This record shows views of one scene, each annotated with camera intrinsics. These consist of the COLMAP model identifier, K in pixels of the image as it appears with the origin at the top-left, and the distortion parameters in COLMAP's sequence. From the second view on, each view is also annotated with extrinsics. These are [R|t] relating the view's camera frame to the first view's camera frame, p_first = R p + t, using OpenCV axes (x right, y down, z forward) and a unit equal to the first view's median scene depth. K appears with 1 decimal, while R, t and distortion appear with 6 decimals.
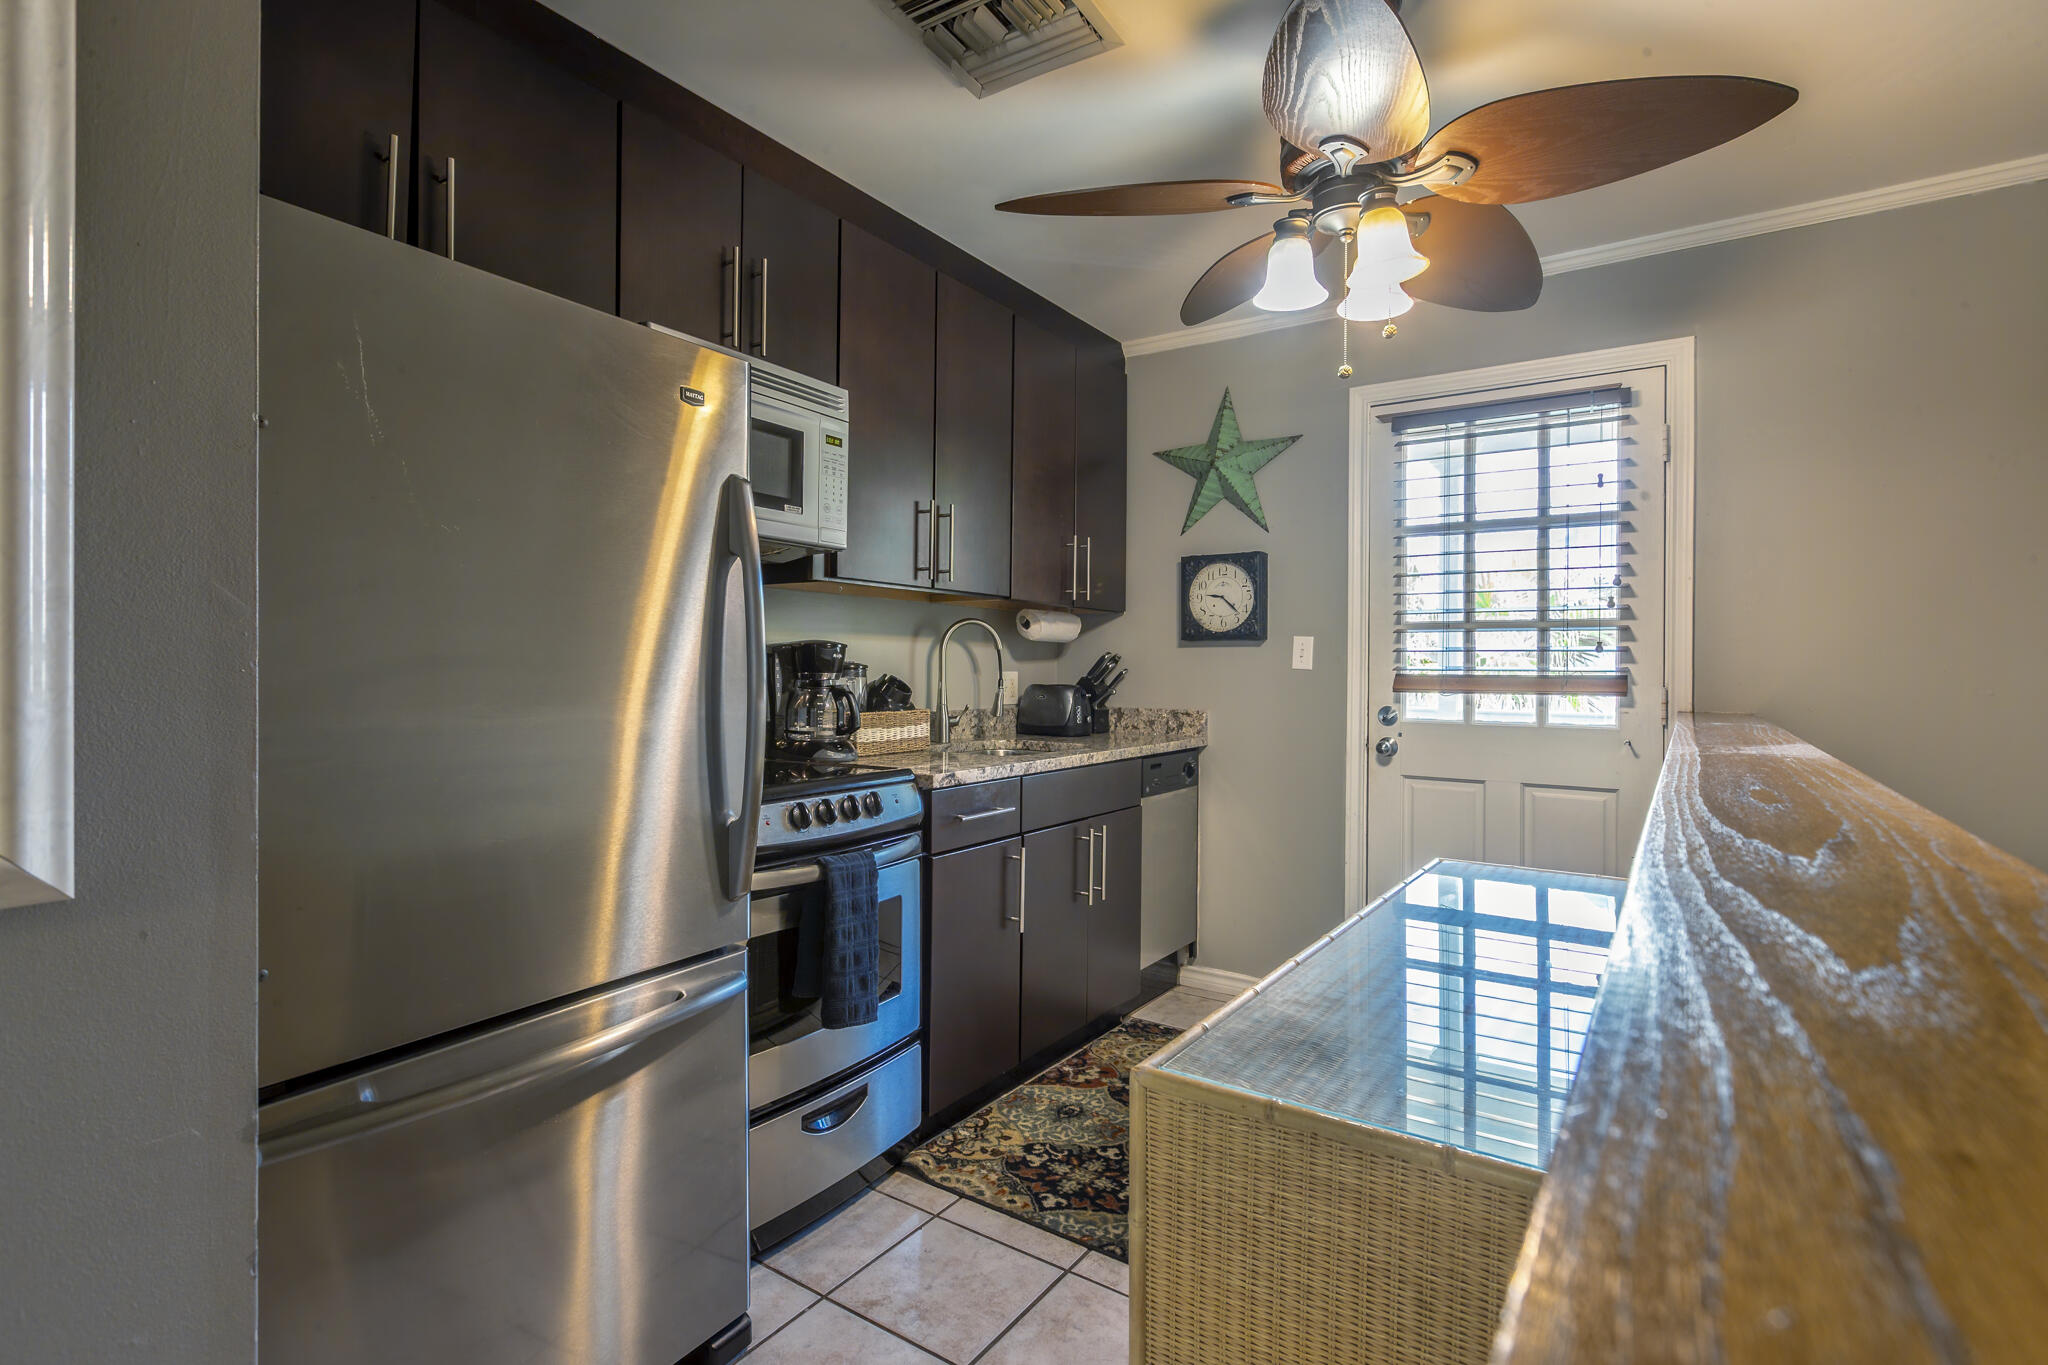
lens RADIAL K [[983.0, 0, 1024.0], [0, 983.0, 682.5], [0, 0, 1]] dist [-0.005990, 0.000129]
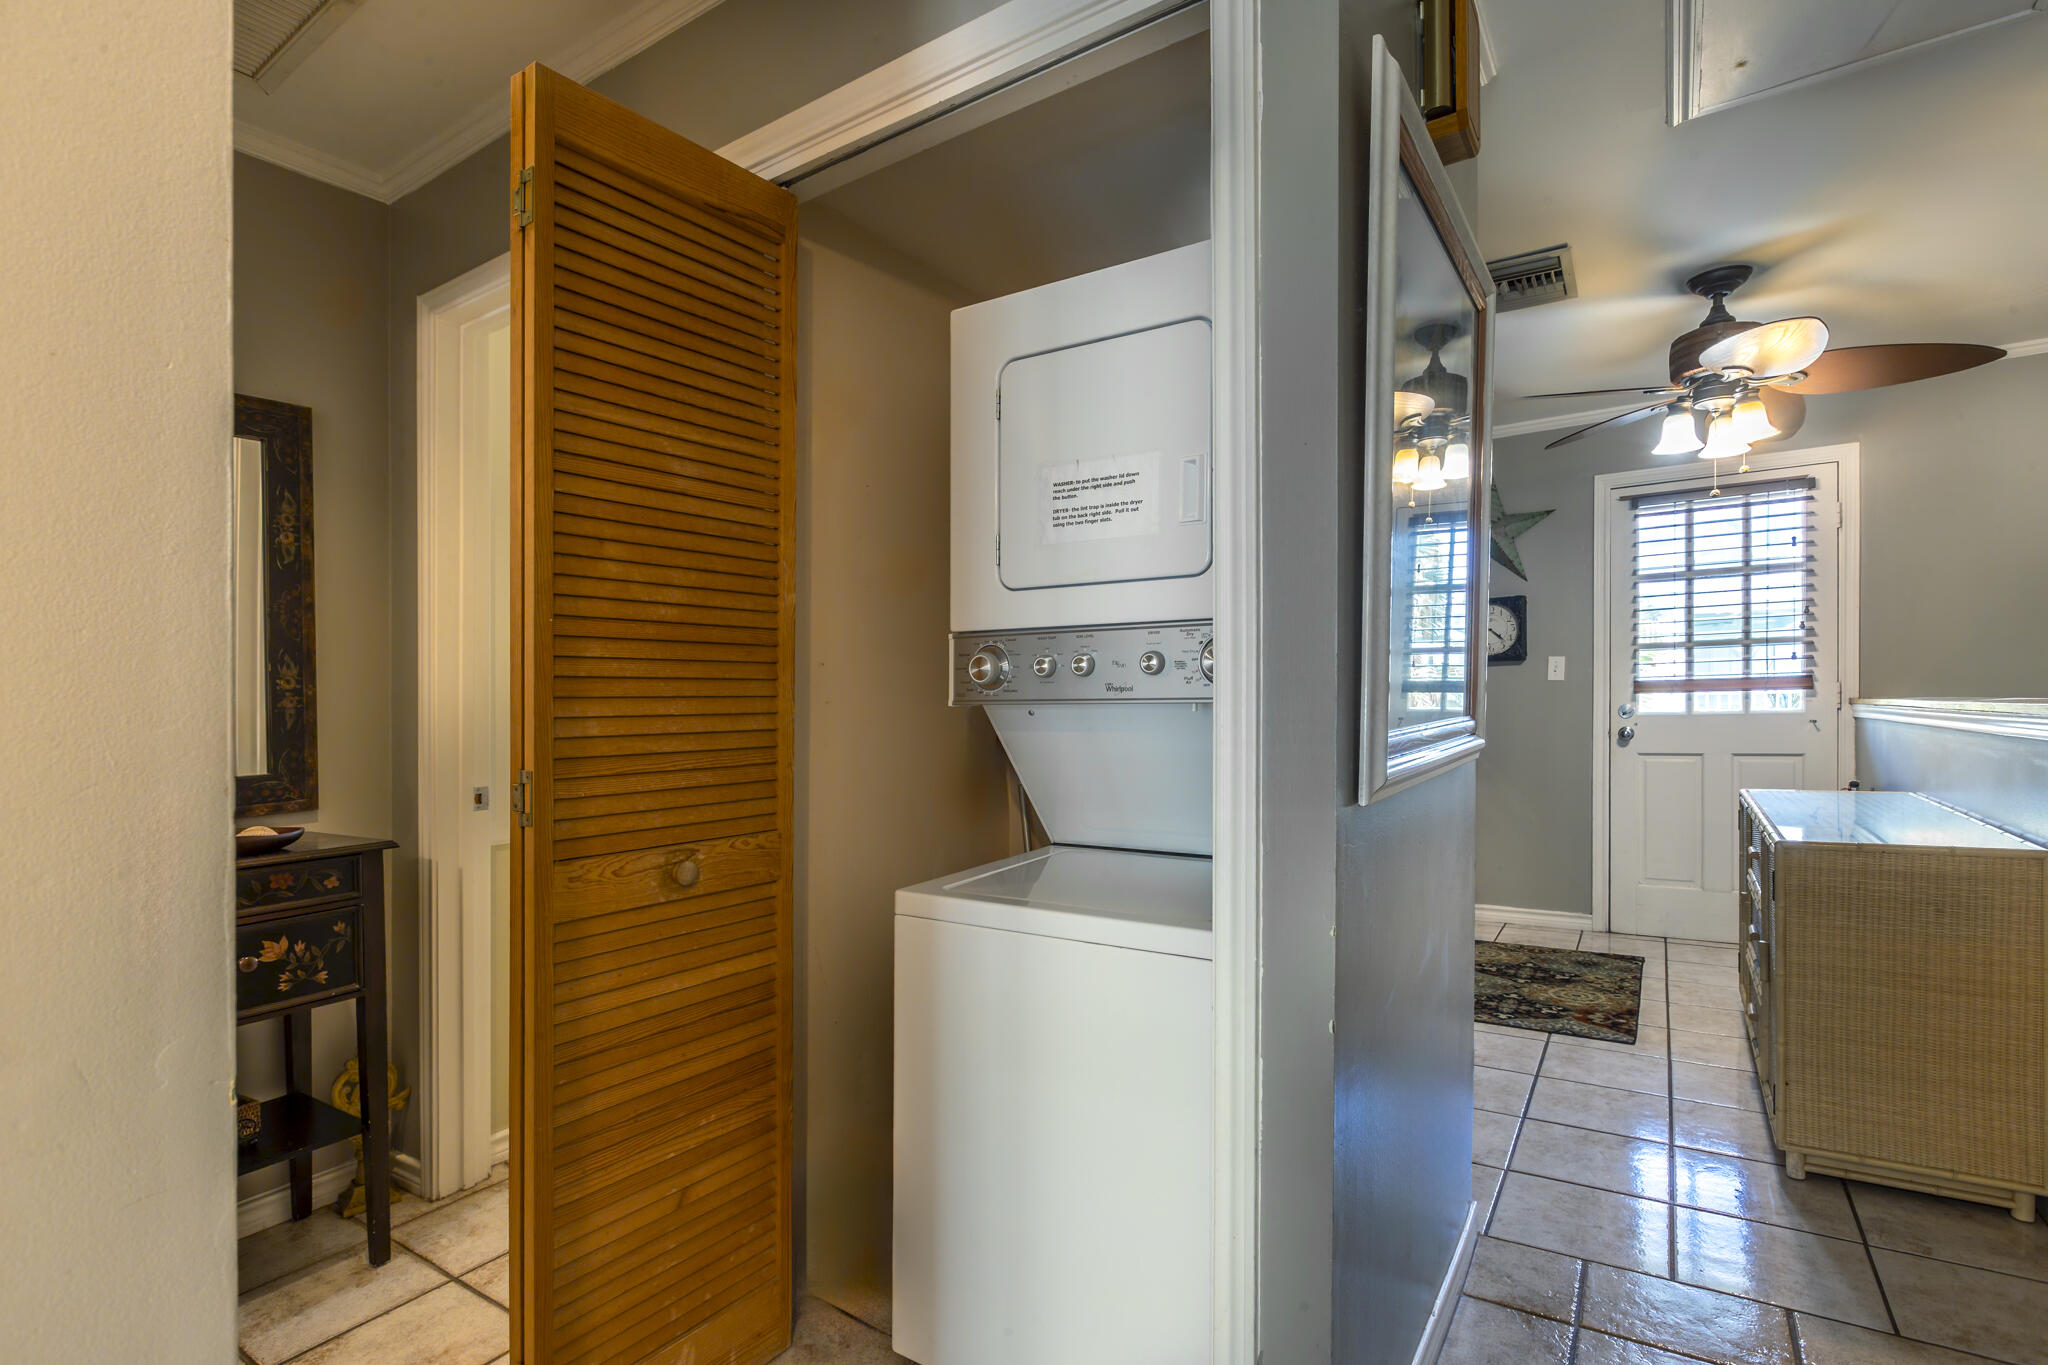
lens RADIAL K [[973.7, 0, 1044.8], [0, 973.7, 738.0], [0, 0, 1]] dist [-0.001044, -0.000218]
pose [[0.999009, -0.034556, 0.028052, -0.546212], [0.034062, 0.999260, 0.017893, 0.020951], [-0.028650, -0.016919, 0.999446, -0.397553]]
